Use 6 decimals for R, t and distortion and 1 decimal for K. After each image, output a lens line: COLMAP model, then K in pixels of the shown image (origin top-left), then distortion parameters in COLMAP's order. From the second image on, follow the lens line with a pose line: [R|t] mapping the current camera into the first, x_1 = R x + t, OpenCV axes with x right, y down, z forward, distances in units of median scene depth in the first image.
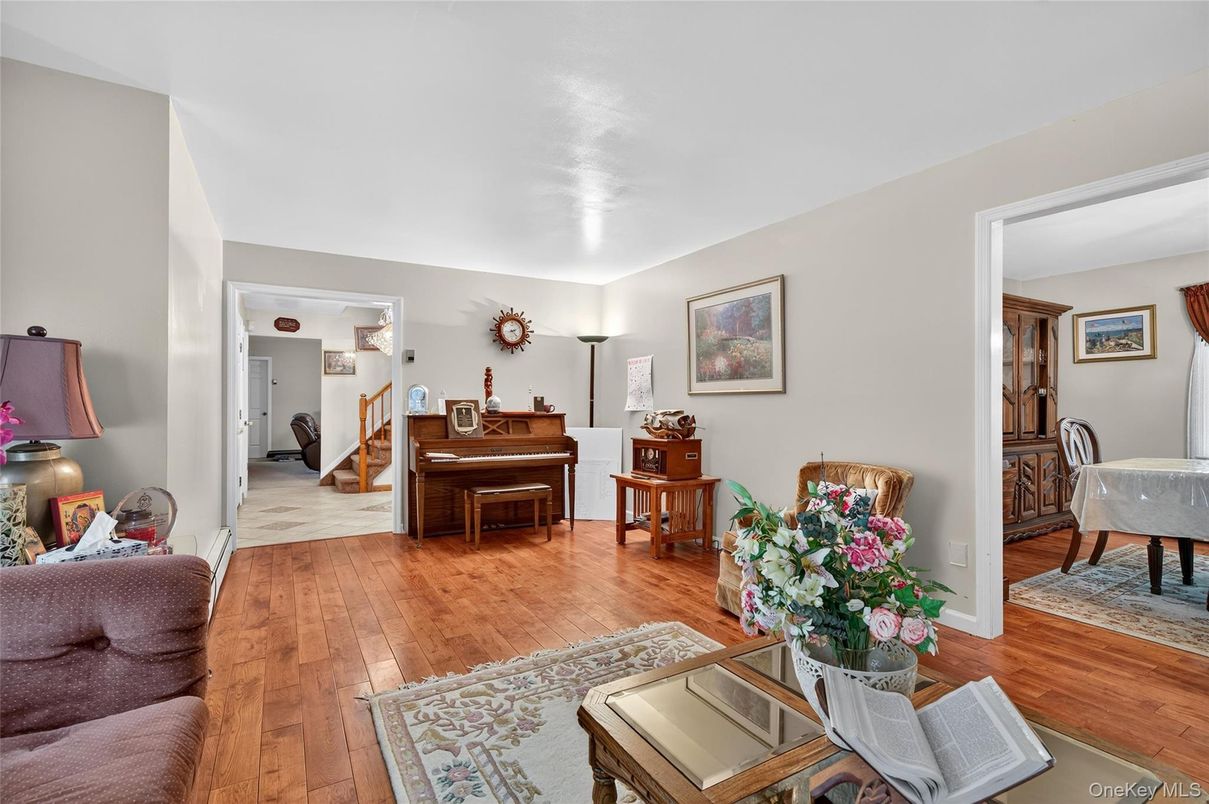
lens RADIAL K [[548.7, 0, 598.3], [0, 548.7, 411.8], [0, 0, 1]] dist [-0.015940, 0.007149]
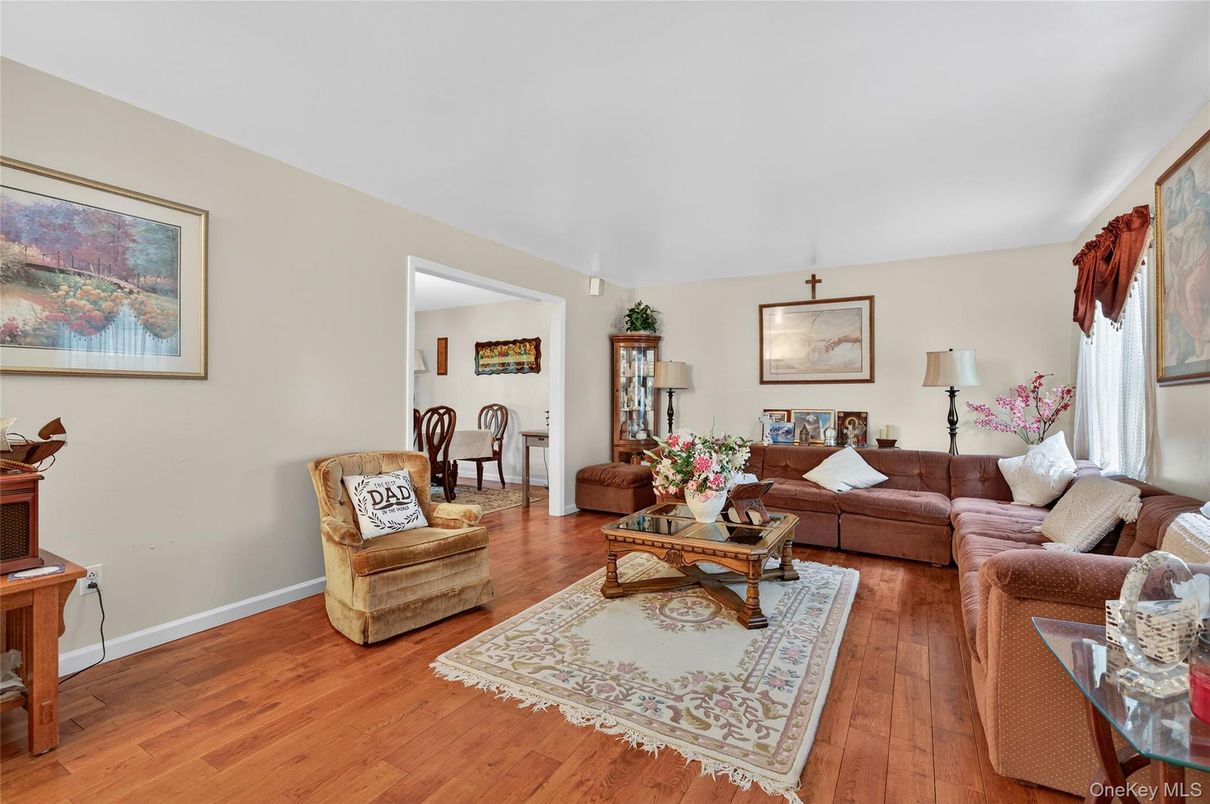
lens RADIAL K [[549.1, 0, 608.6], [0, 549.1, 404.8], [0, 0, 1]] dist [-0.015940, 0.007149]
pose [[-0.507715, -0.017018, 0.861357, -0.481346], [0.006775, 0.999695, 0.023745, -0.012199], [-0.861498, 0.017892, -0.507445, 0.825998]]
